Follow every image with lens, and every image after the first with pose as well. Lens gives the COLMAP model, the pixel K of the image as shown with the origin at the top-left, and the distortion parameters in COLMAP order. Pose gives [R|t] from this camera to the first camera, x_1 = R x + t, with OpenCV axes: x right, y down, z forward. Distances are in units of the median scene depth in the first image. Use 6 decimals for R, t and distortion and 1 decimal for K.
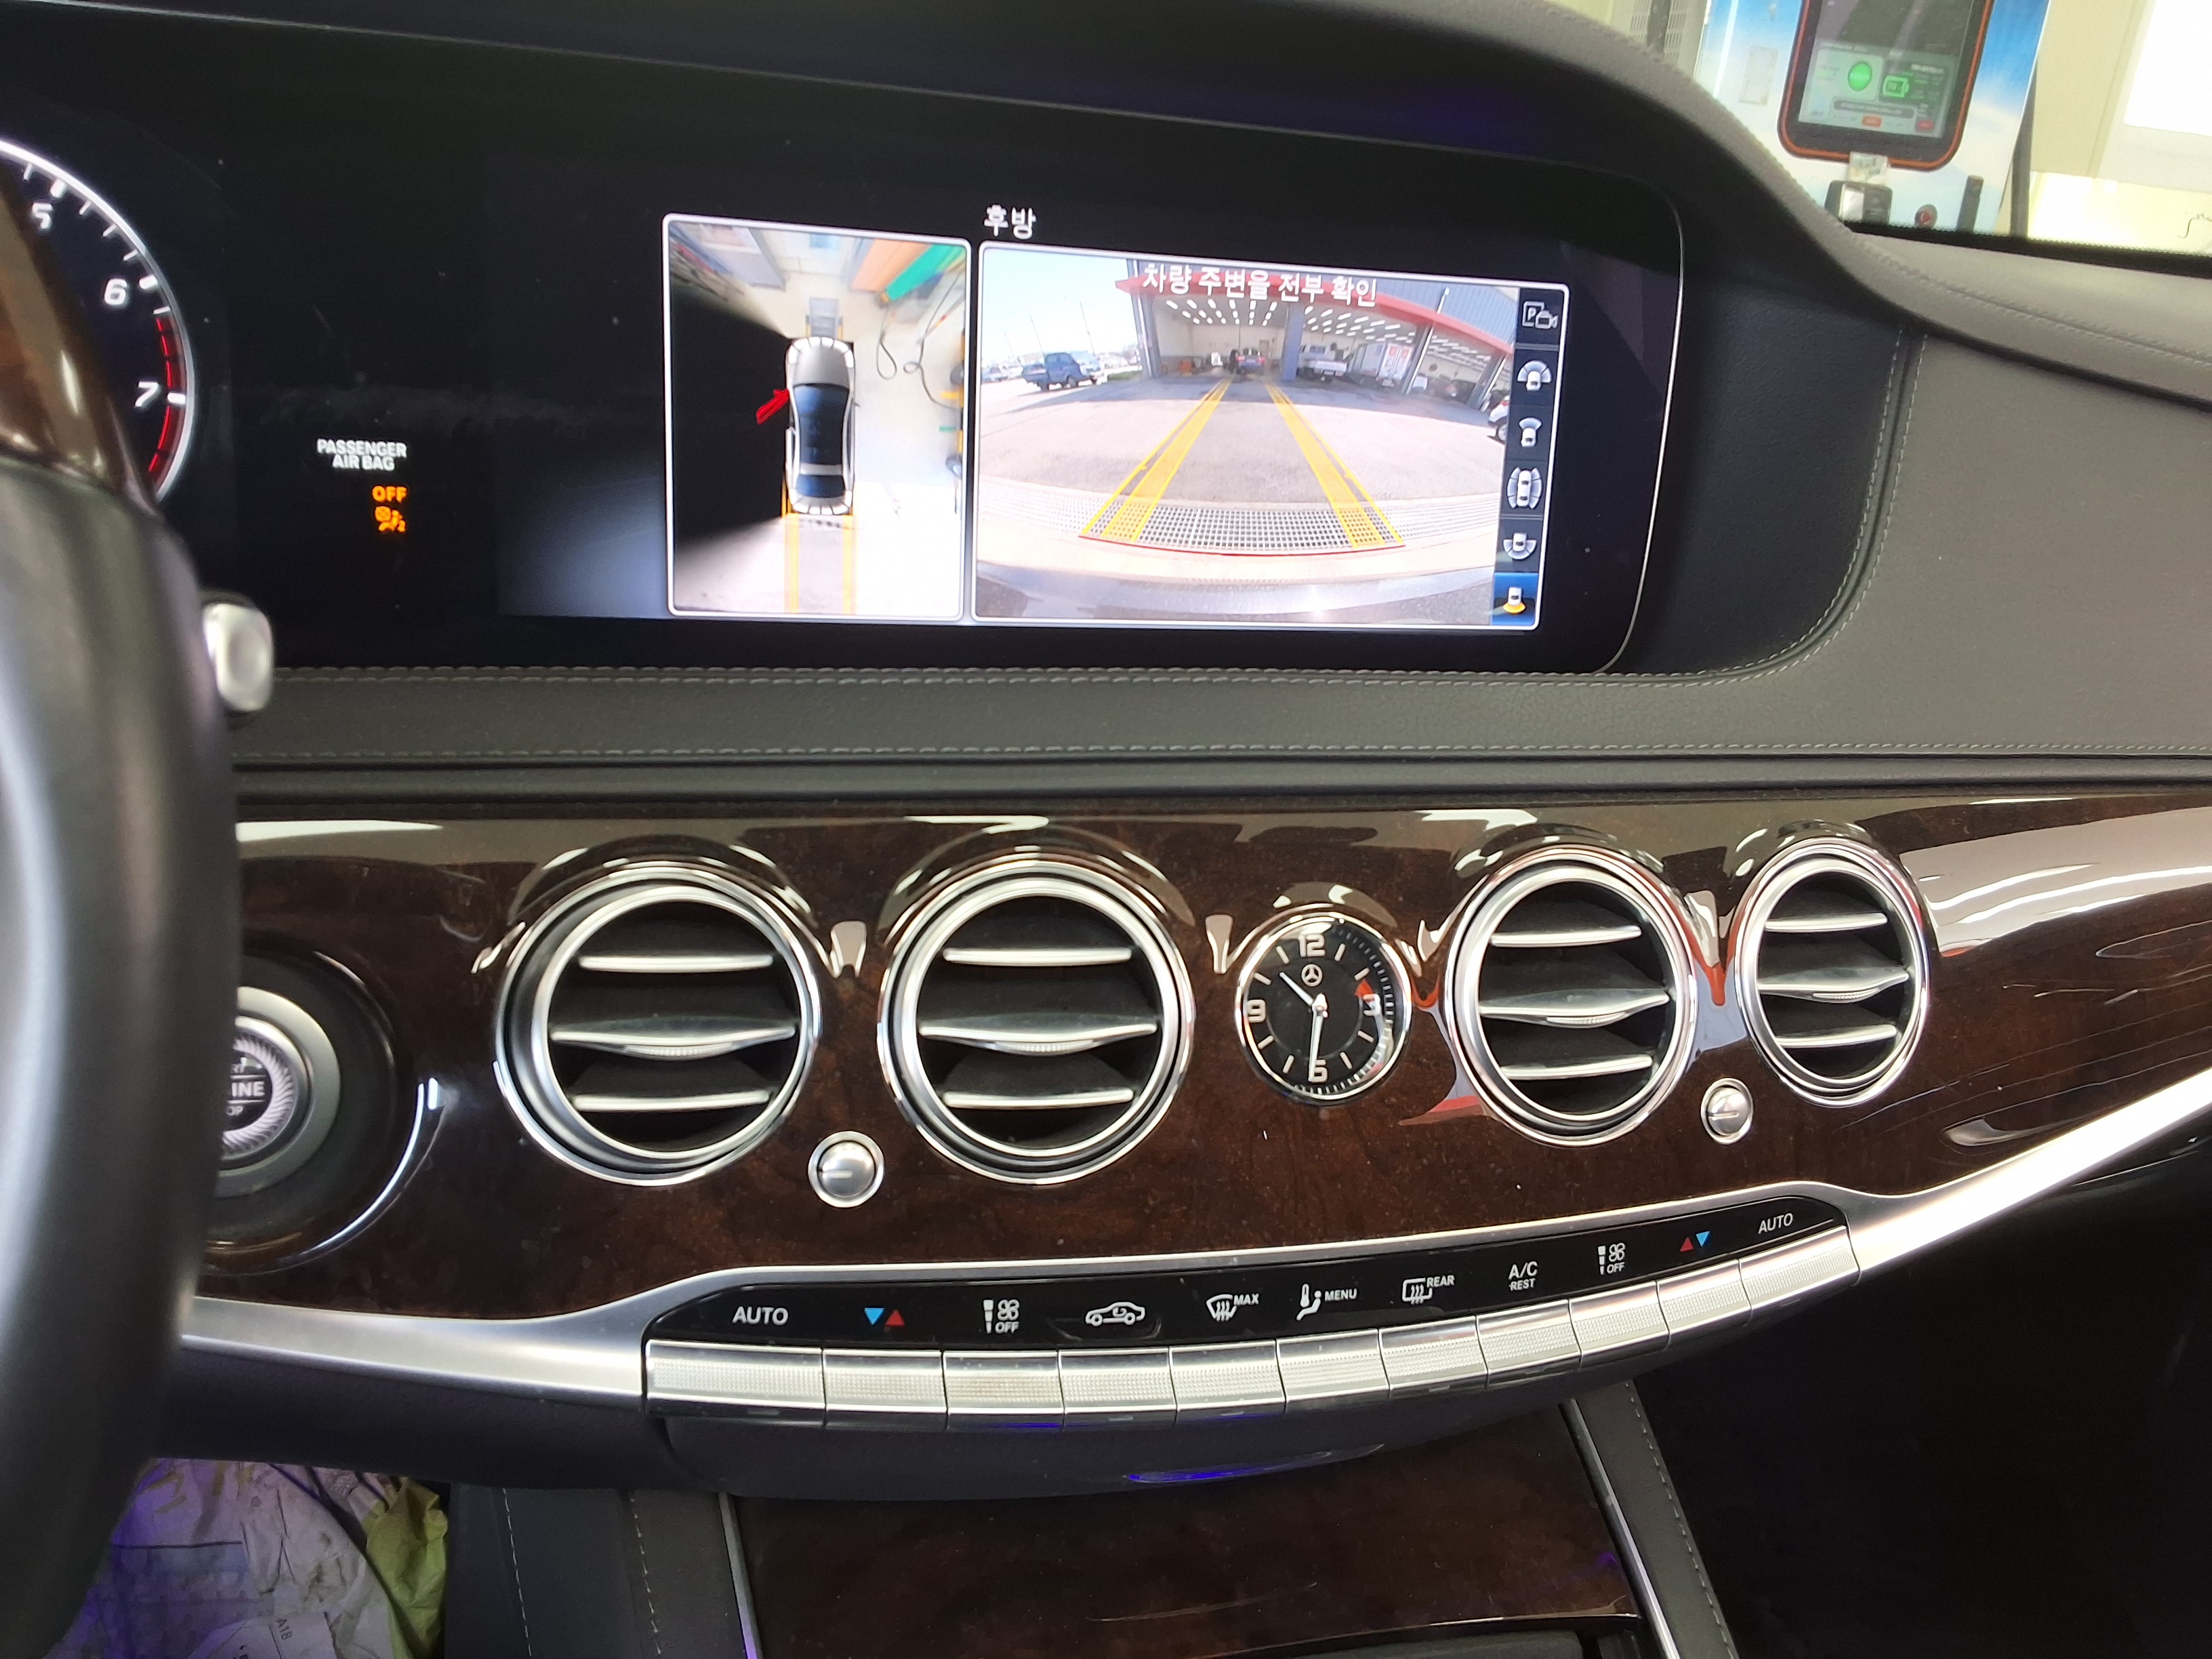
lens RADIAL K [[1767.5, 0, 1086.8], [0, 1767.5, 811.2], [0, 0, 1]] dist [0.105815, -0.137957]
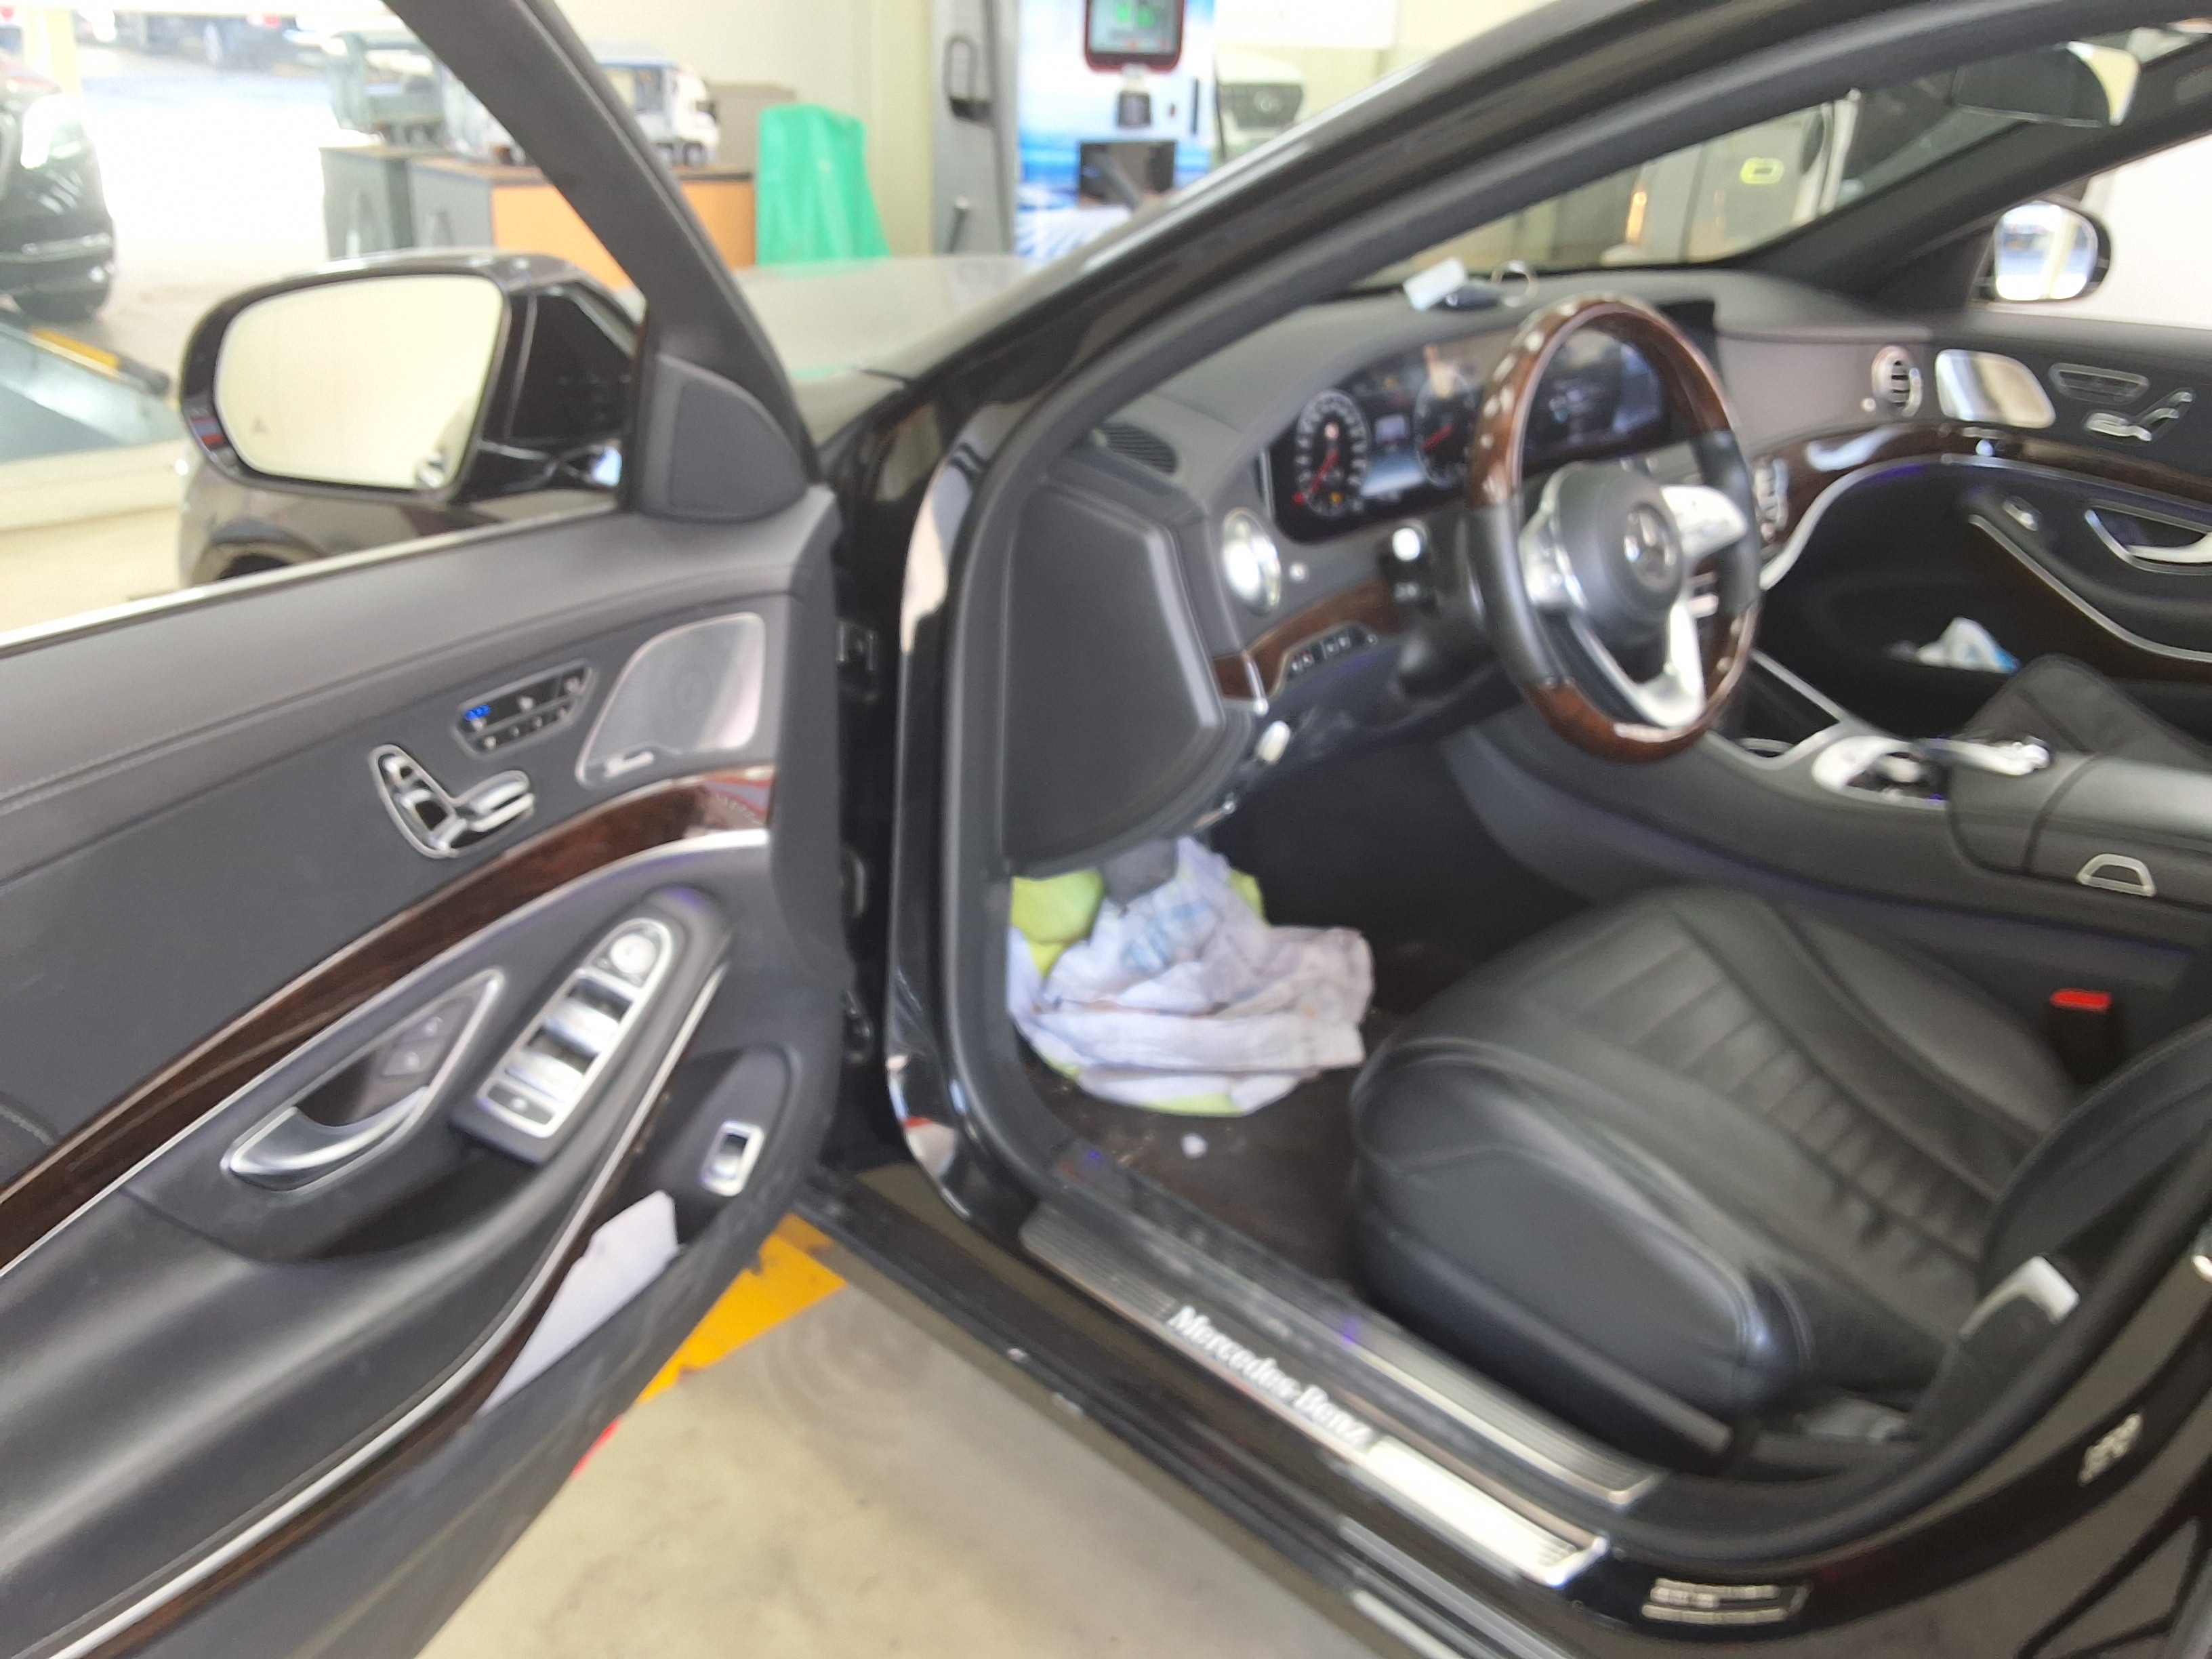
lens RADIAL K [[1767.5, 0, 1086.8], [0, 1767.5, 811.2], [0, 0, 1]] dist [0.105815, -0.137957]
pose [[0.860848, -0.251355, 0.442450, -3.241092], [0.205966, 0.967191, 0.148725, -0.169502], [-0.465317, -0.036900, 0.884375, -2.168539]]
